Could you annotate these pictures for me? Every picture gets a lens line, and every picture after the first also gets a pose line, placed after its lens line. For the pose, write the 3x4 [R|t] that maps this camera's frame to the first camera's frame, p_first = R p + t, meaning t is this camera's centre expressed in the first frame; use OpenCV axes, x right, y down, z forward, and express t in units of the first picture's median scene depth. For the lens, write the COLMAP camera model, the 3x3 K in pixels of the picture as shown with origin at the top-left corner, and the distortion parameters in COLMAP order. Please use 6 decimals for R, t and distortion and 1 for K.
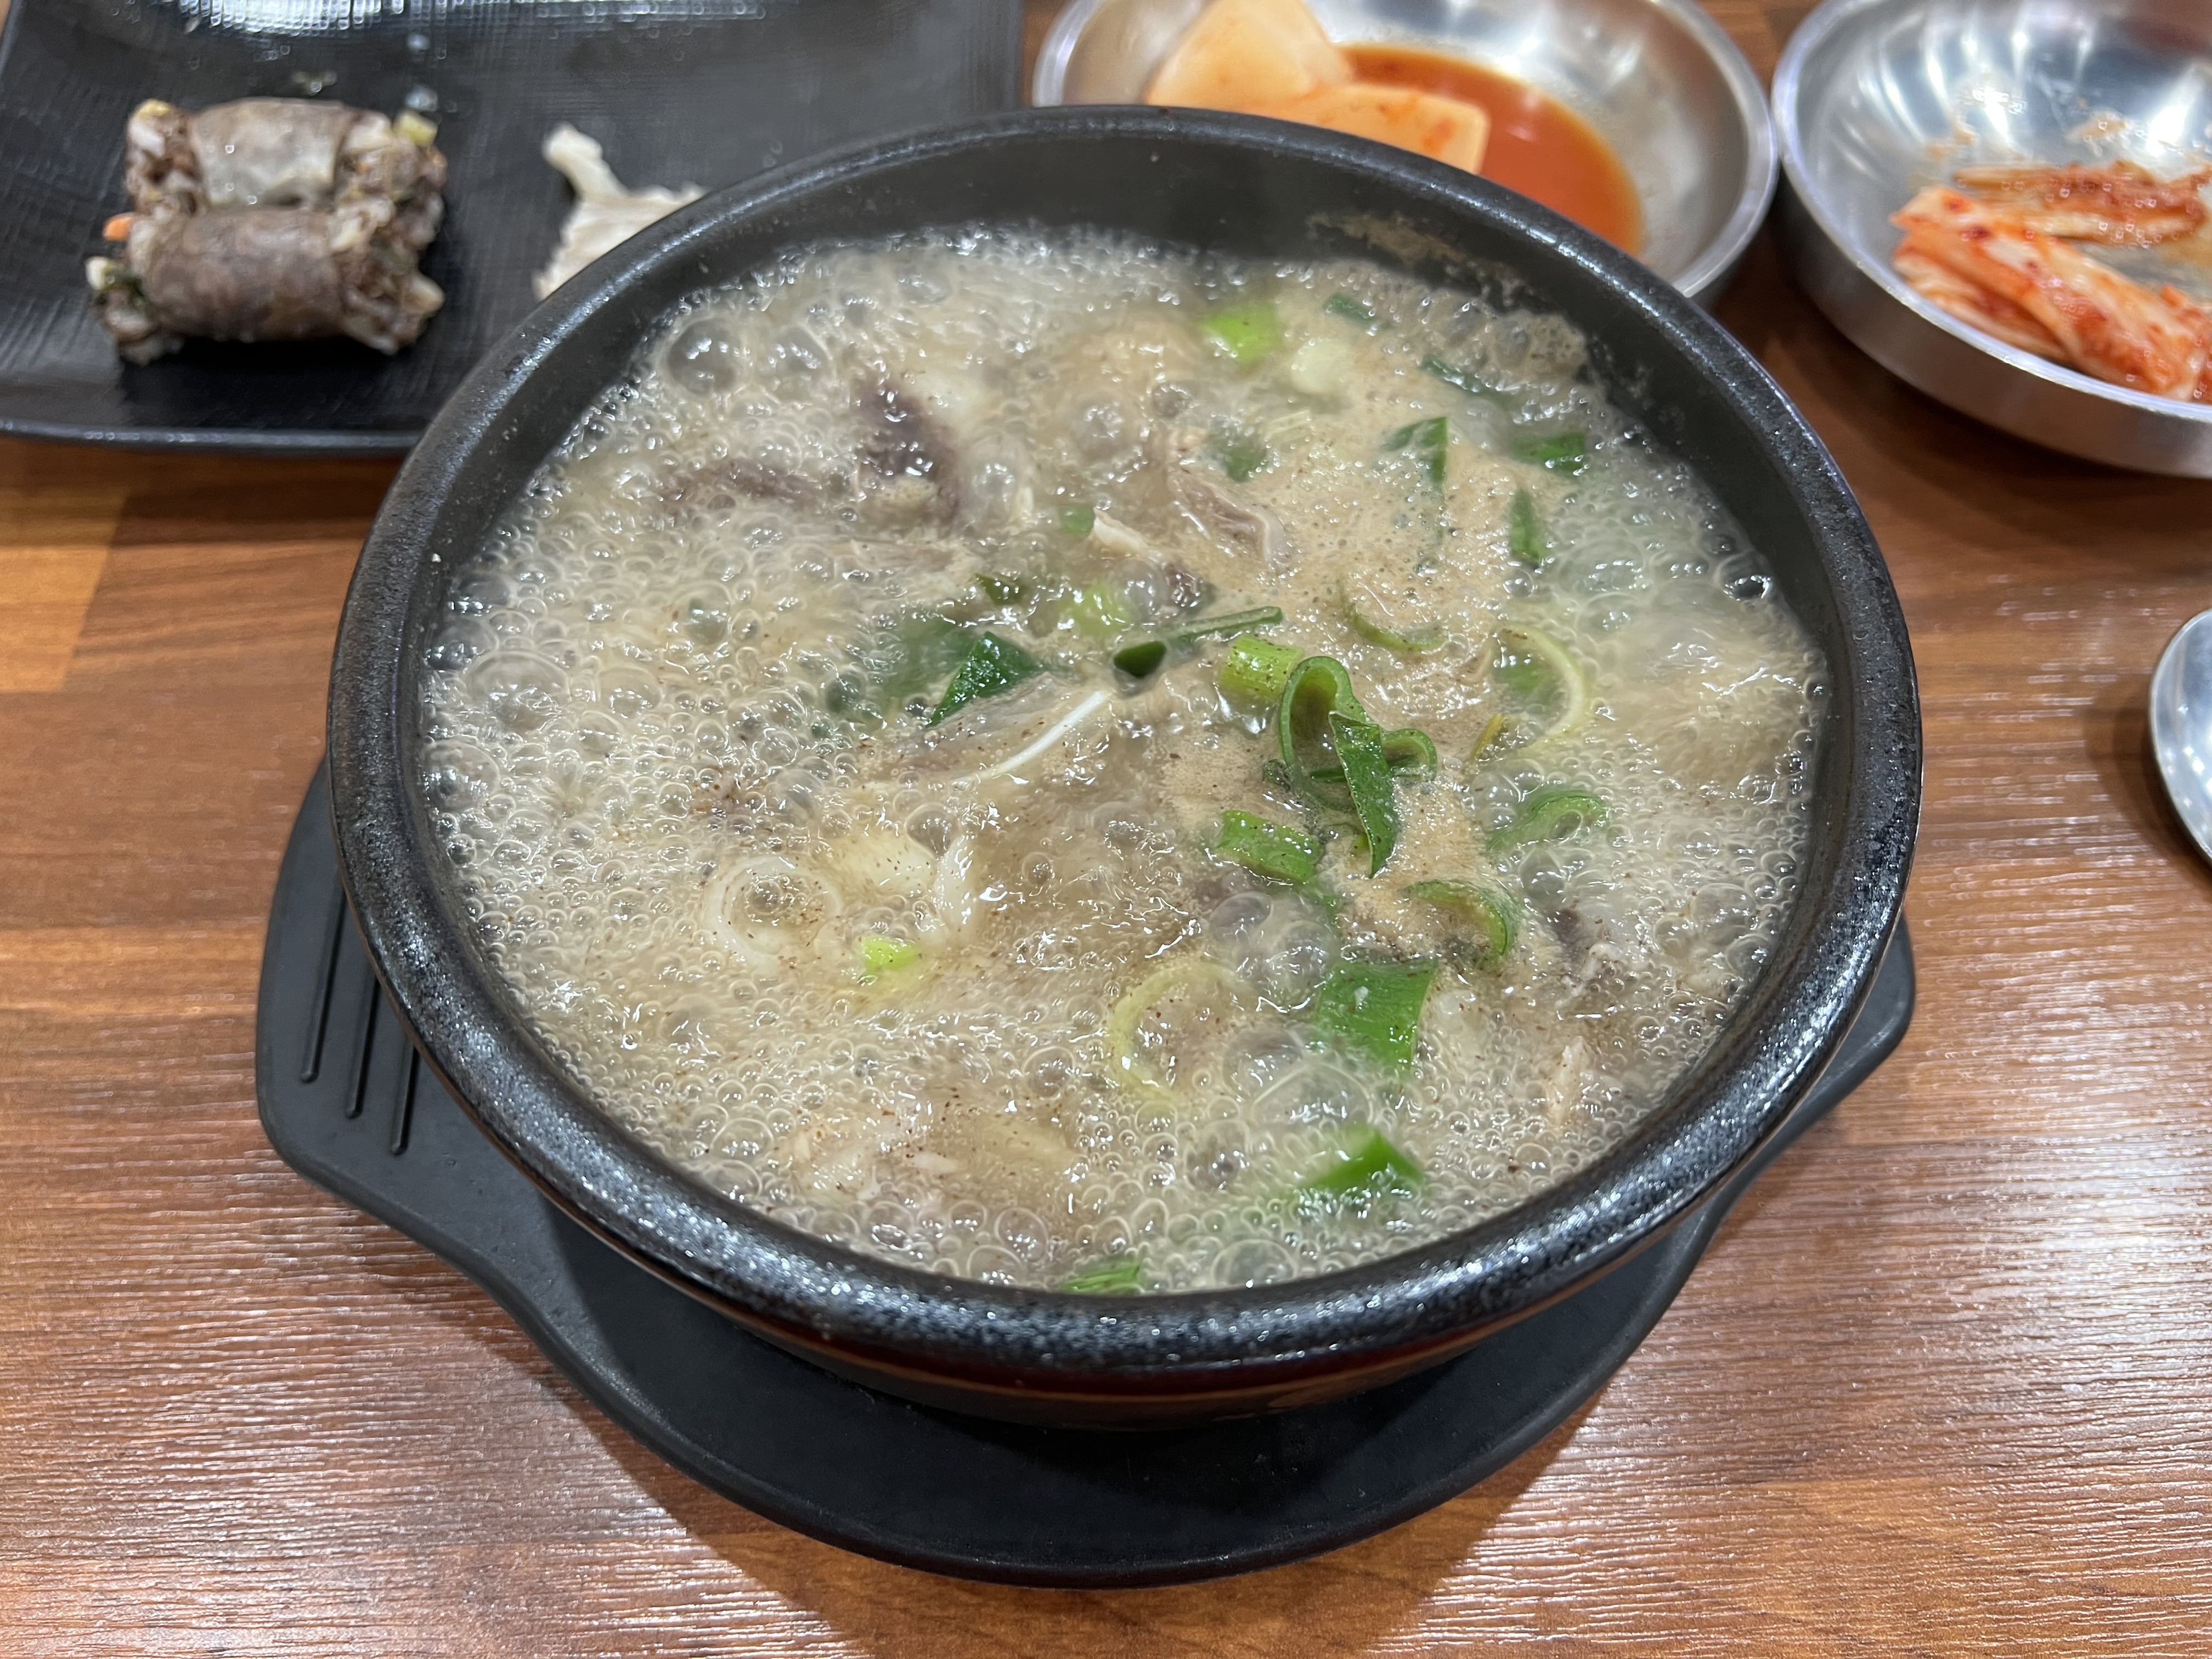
lens RADIAL K [[1653.3, 0, 1148.2], [0, 1653.3, 827.3], [0, 0, 1]] dist [0.015511, -0.050227]
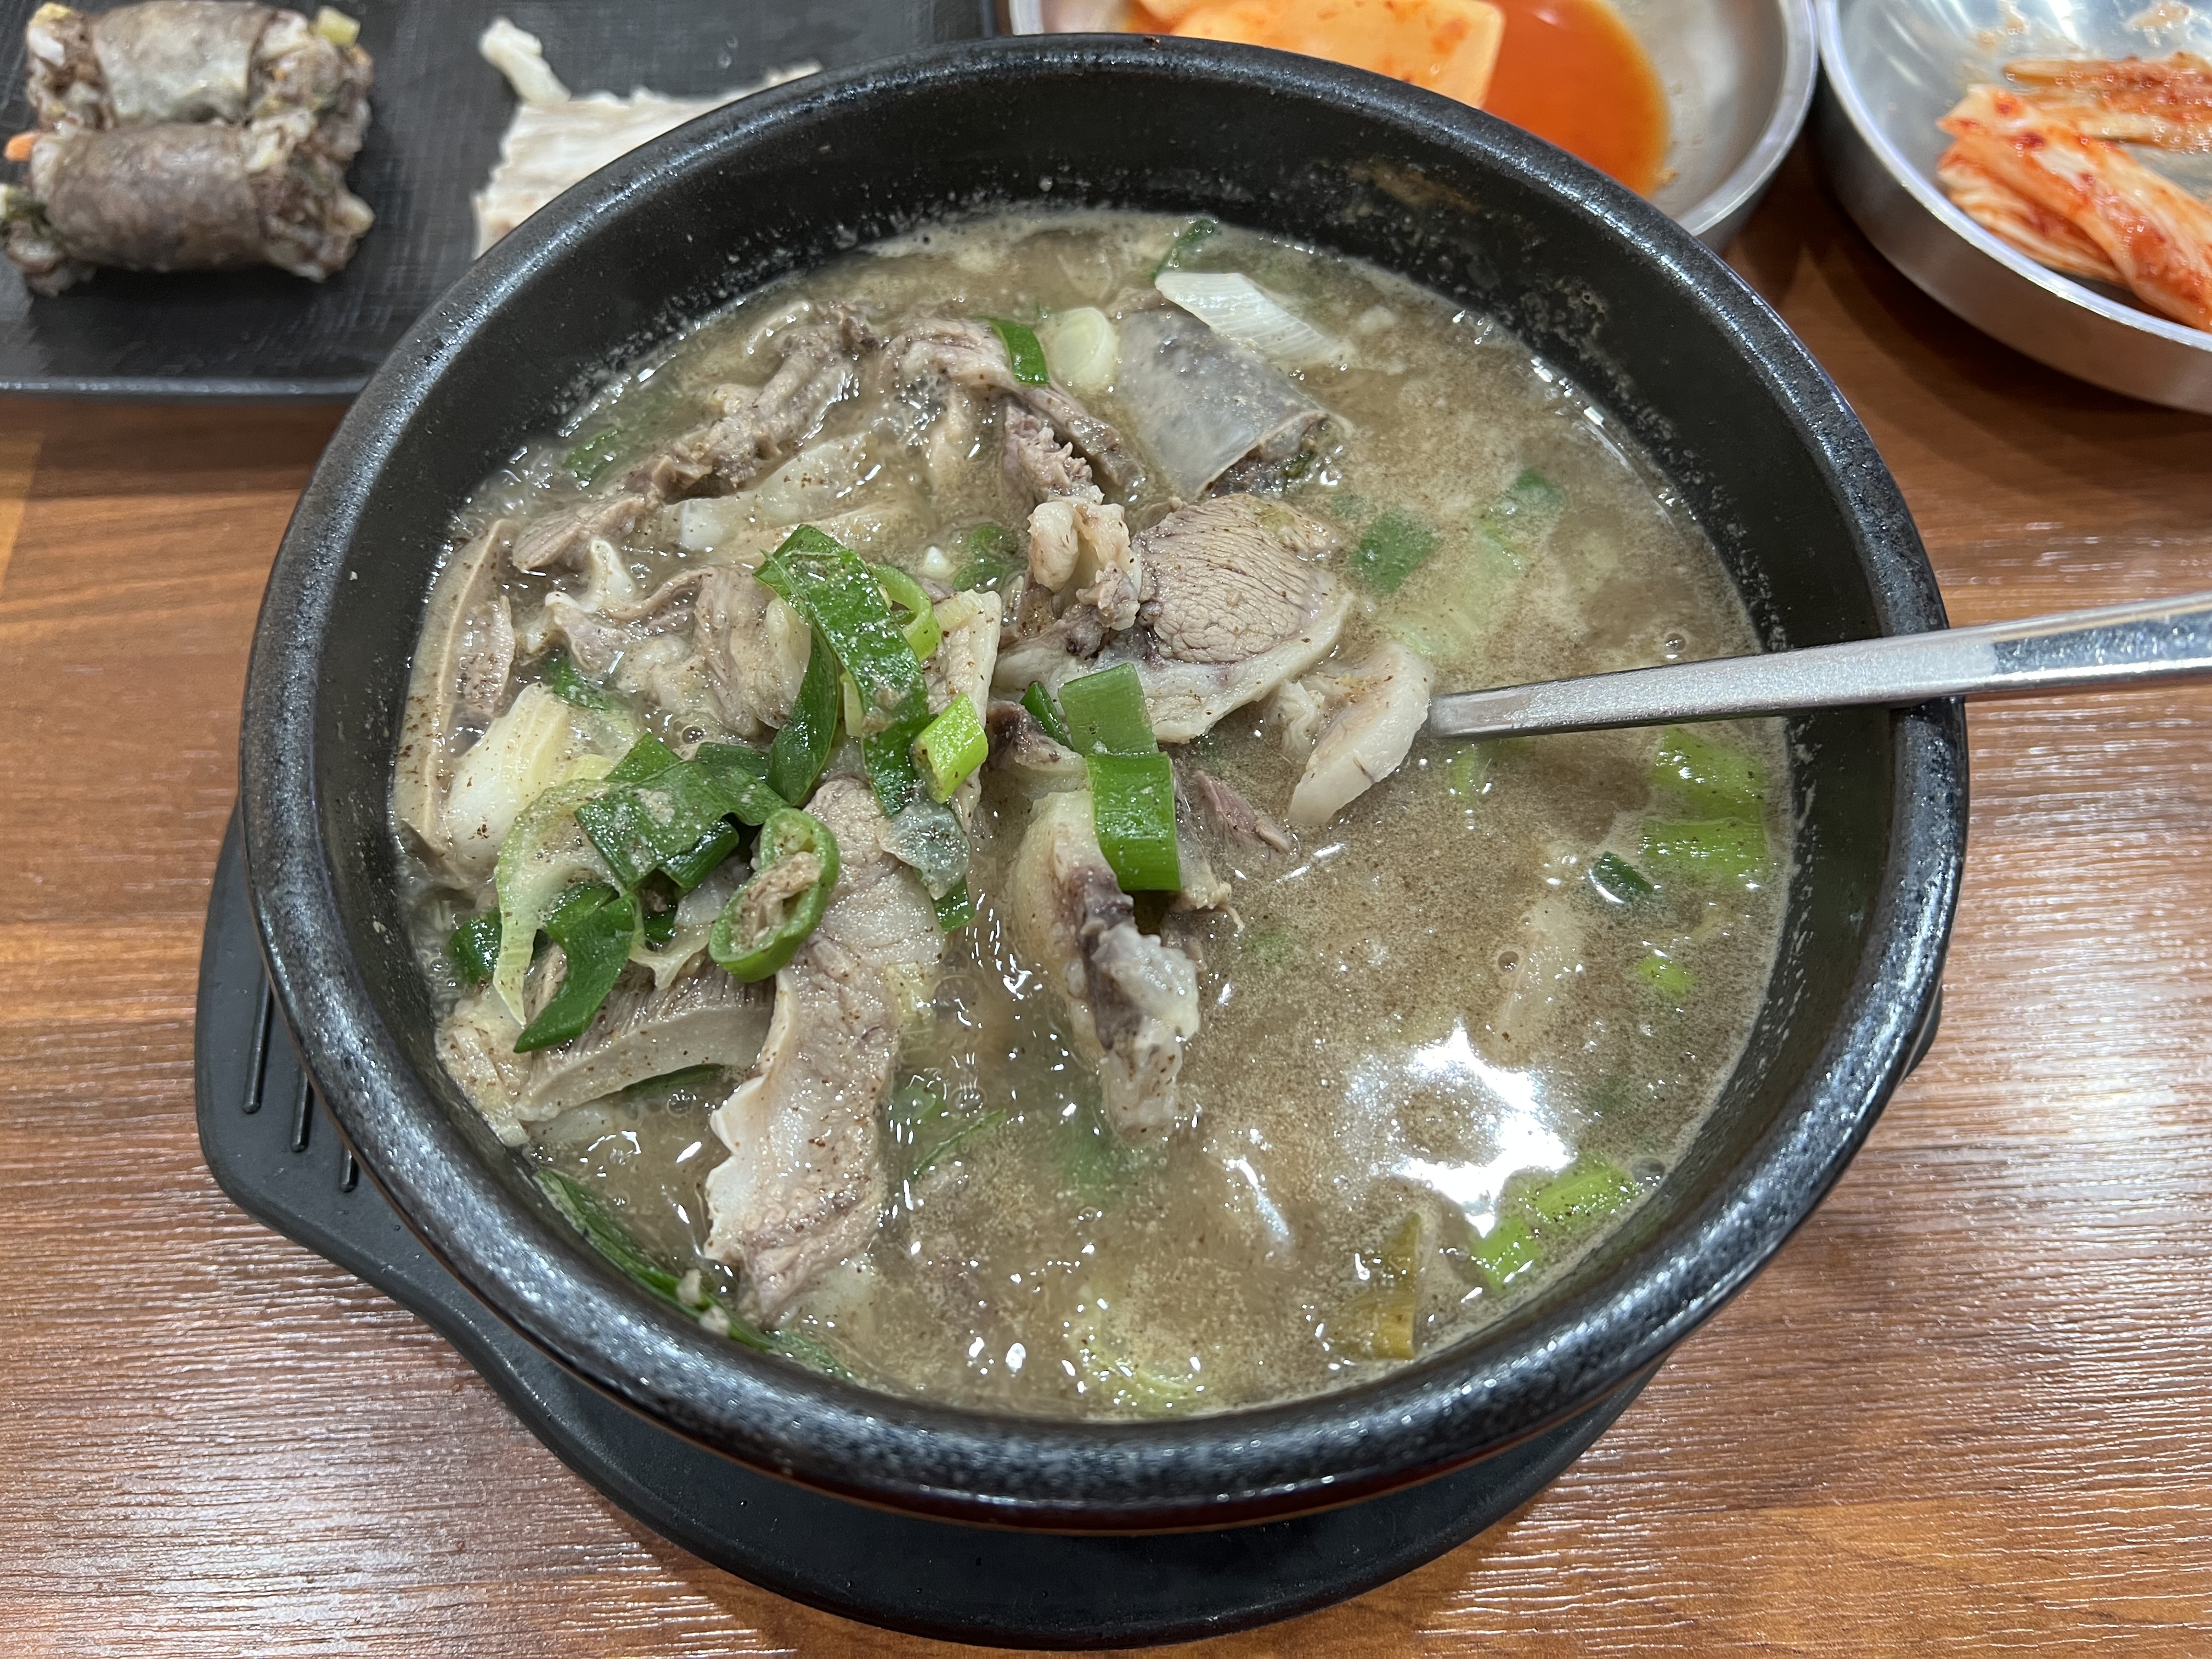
lens RADIAL K [[1653.3, 0, 1146.3], [0, 1653.3, 812.2], [0, 0, 1]] dist [0.015511, -0.050227]
pose [[0.999995, -0.002274, 0.002271, 0.004522], [0.002060, 0.995926, 0.090152, -0.093398], [-0.002466, -0.090147, 0.995925, 0.062637]]
